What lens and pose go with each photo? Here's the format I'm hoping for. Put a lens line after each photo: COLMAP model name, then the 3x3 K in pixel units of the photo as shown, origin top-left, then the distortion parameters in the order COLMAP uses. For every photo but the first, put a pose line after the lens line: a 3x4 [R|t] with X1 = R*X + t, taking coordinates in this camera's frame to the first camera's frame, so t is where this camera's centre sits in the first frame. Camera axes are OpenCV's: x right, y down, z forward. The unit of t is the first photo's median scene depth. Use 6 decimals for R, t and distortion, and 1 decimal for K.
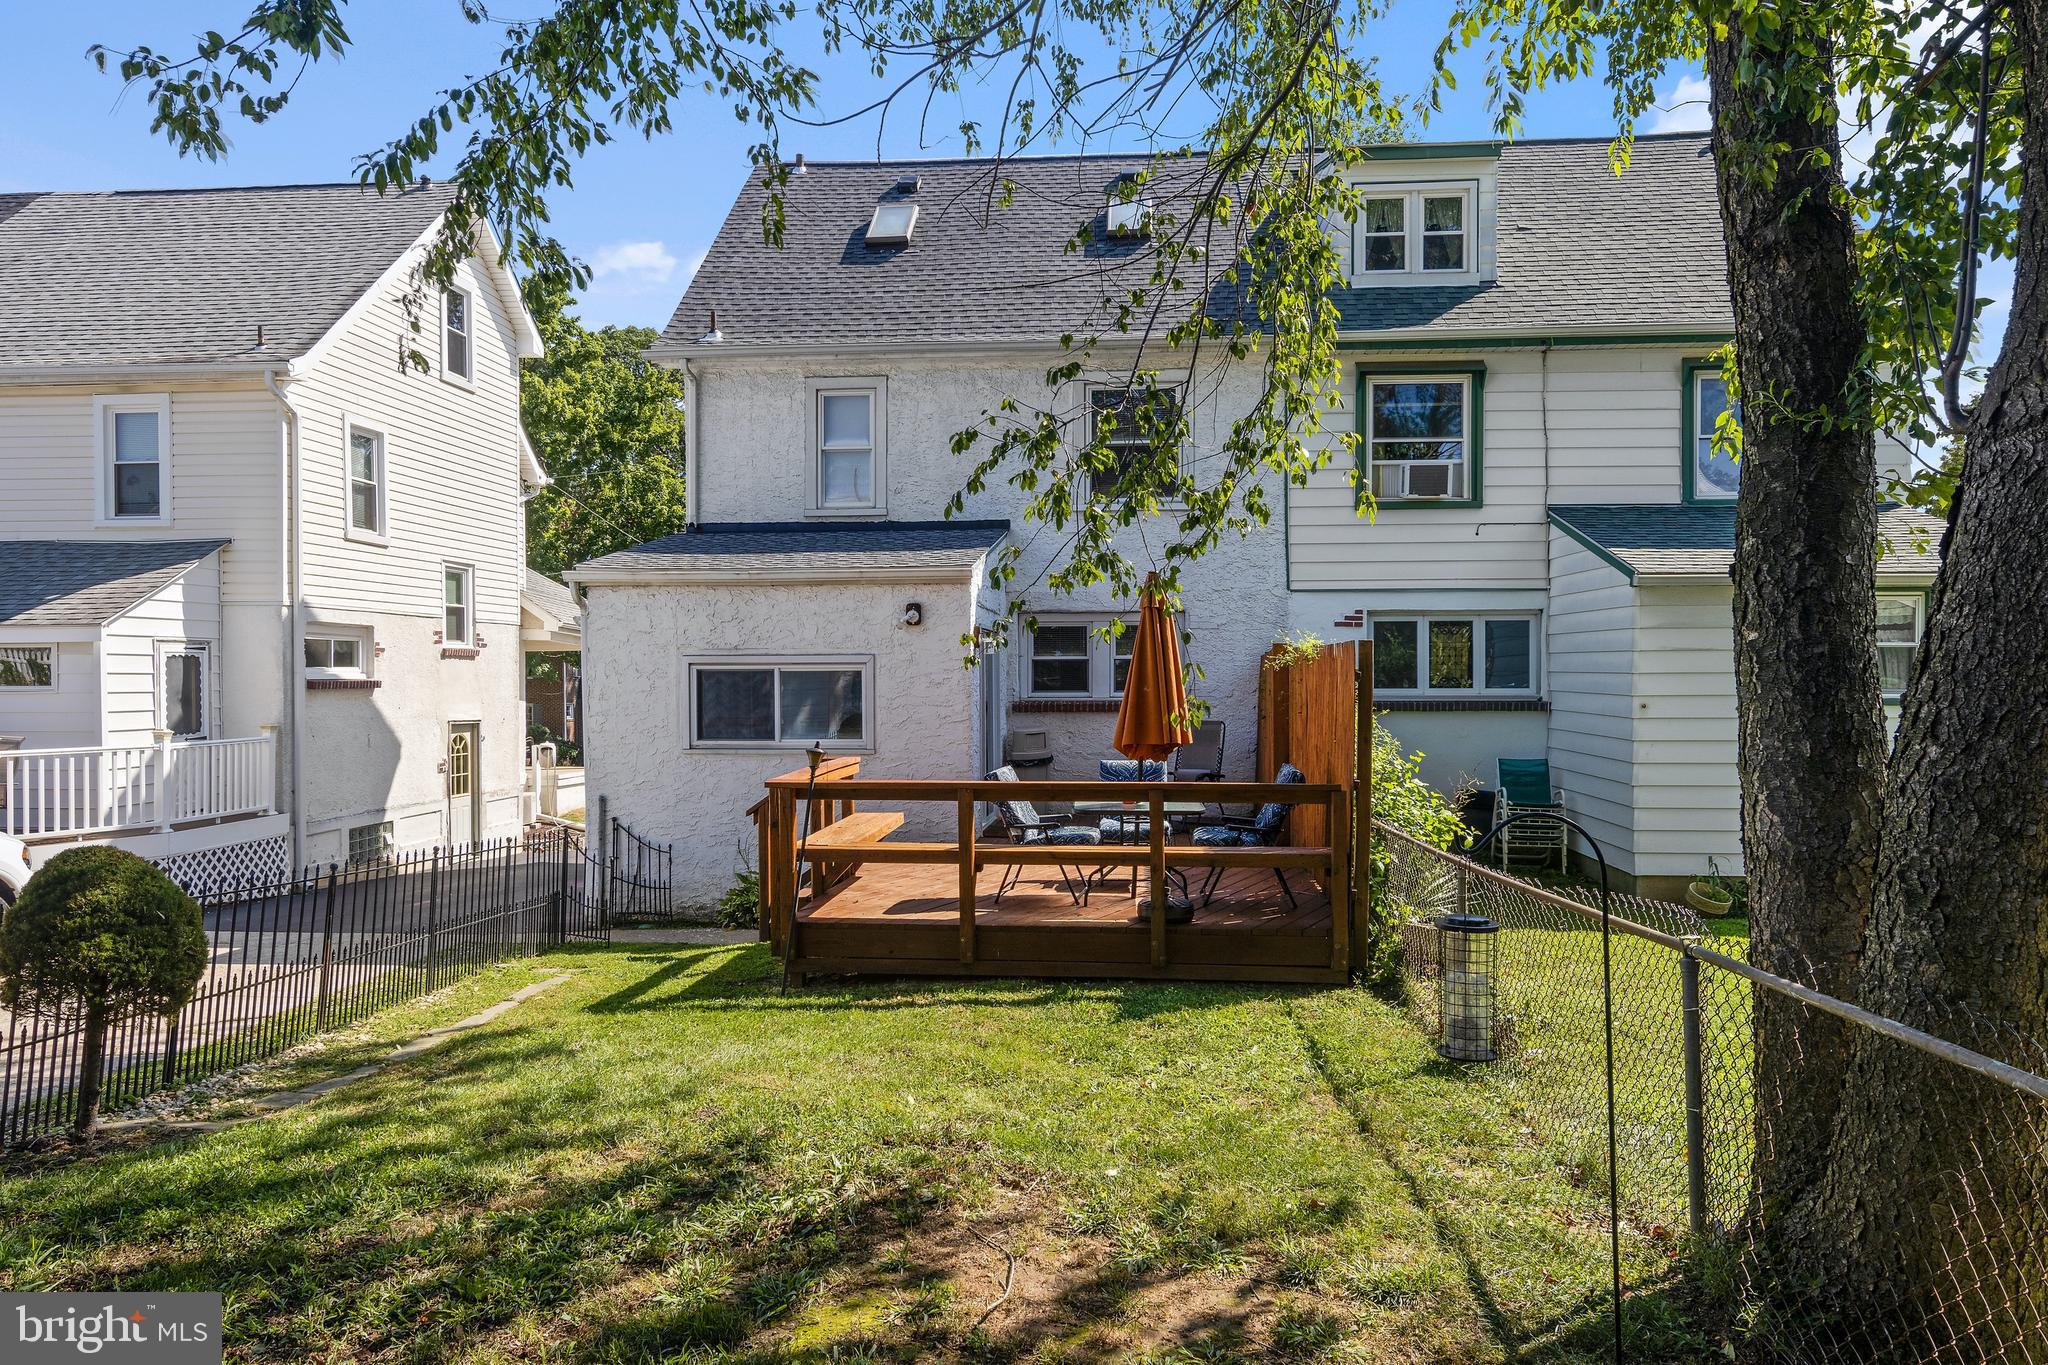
lens RADIAL K [[1307.7, 0, 1024.1], [0, 1307.7, 650.1], [0, 0, 1]] dist [-0.003660, -0.000404]
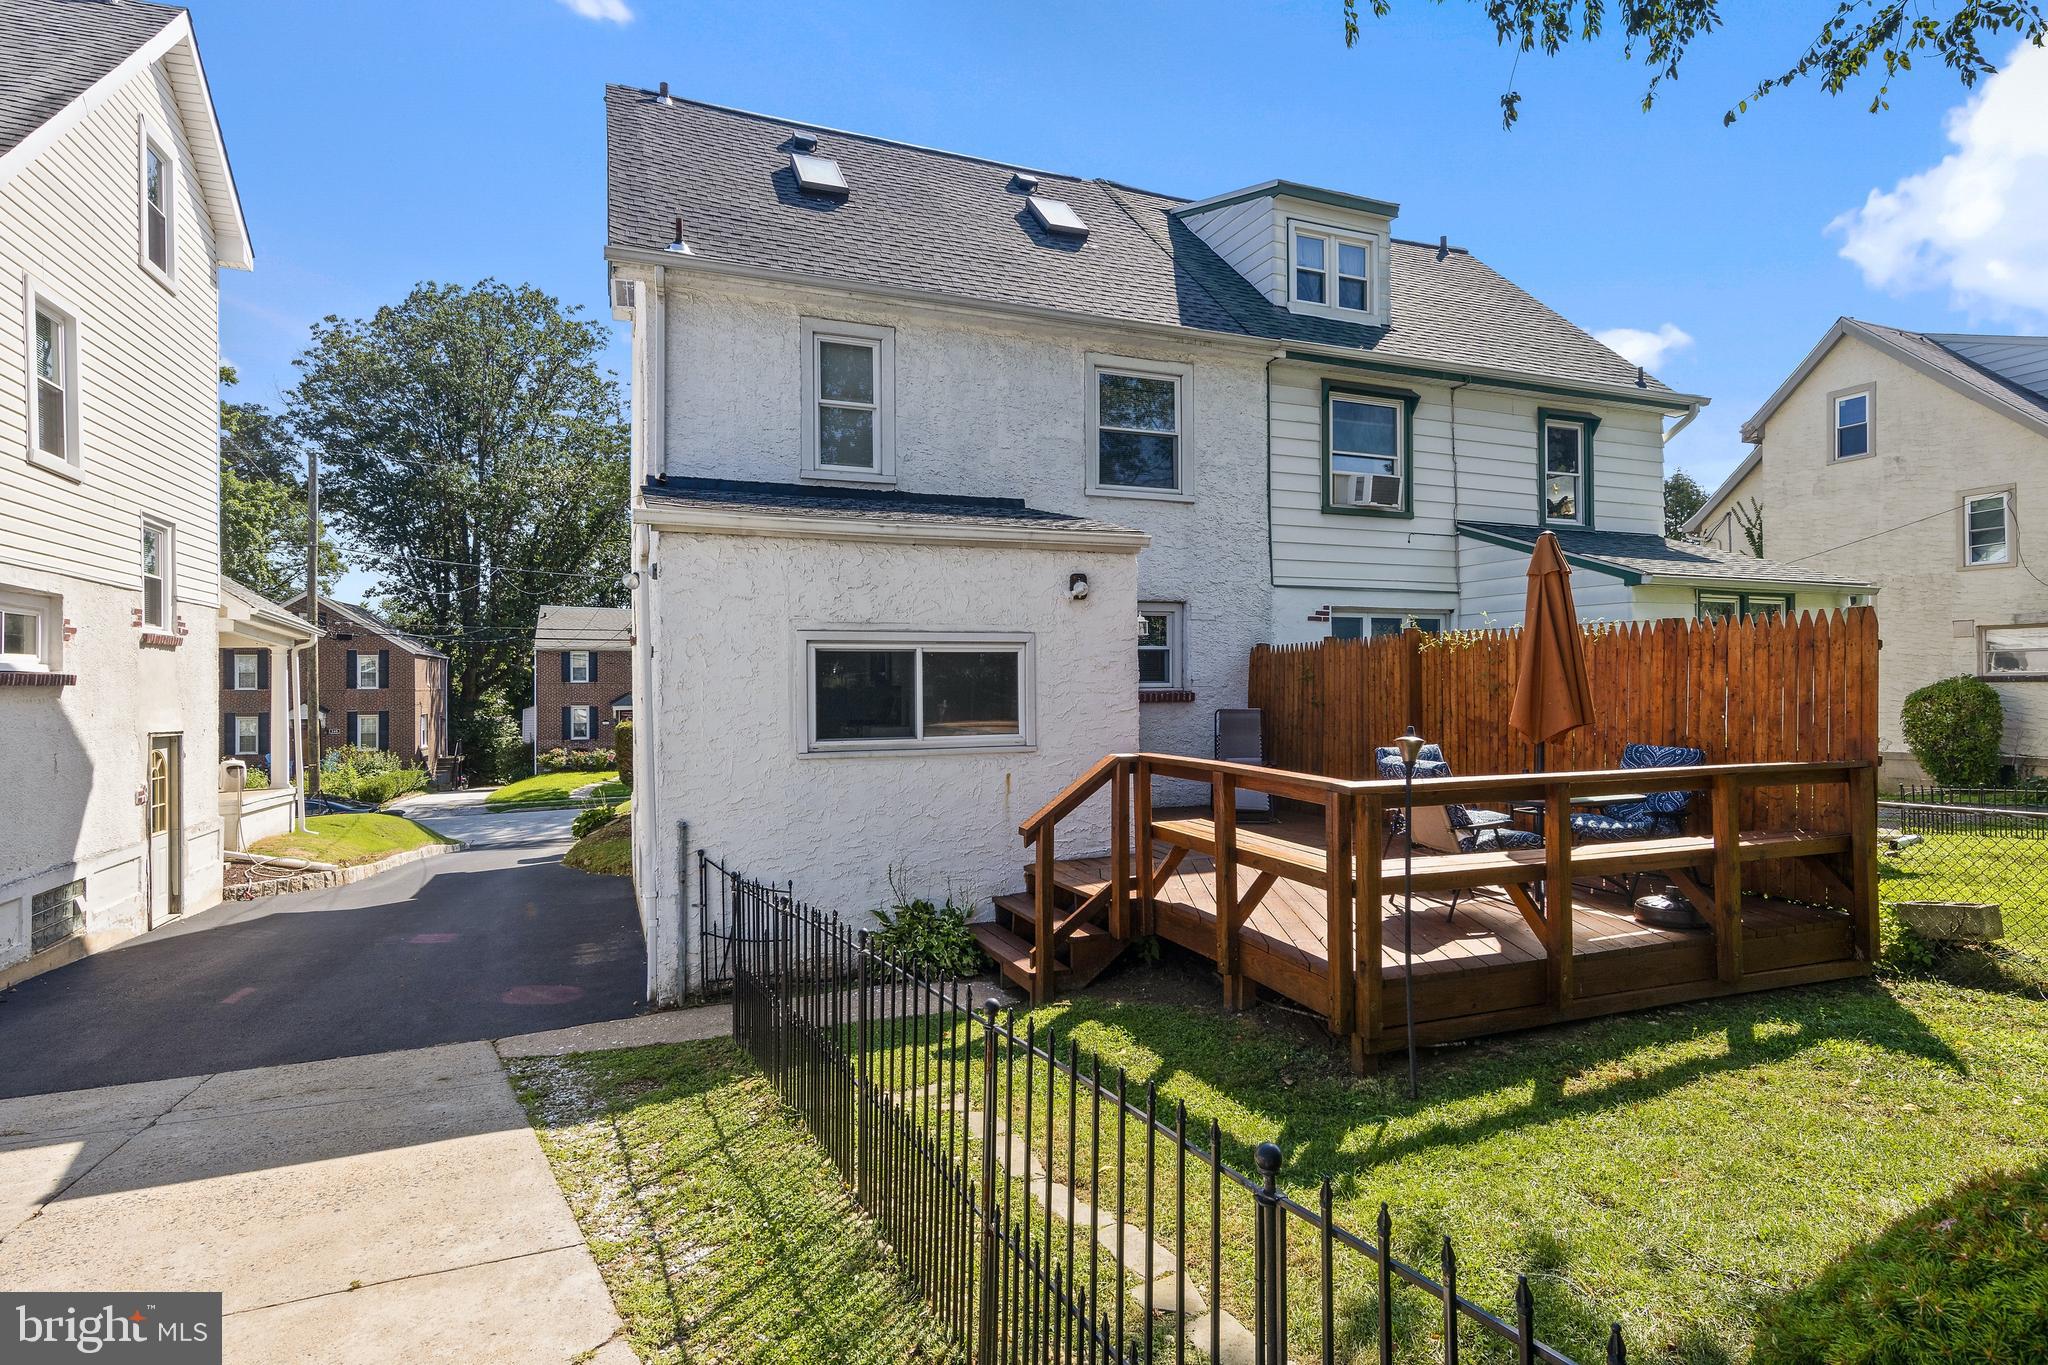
lens RADIAL K [[1048.3, 0, 1028.5], [0, 1048.3, 657.2], [0, 0, 1]] dist [0.004193, -0.000755]
pose [[0.891834, 0.008134, 0.452289, -0.343164], [-0.003451, 0.999932, -0.011178, 0.021567], [-0.452349, 0.008408, 0.891801, 0.324684]]
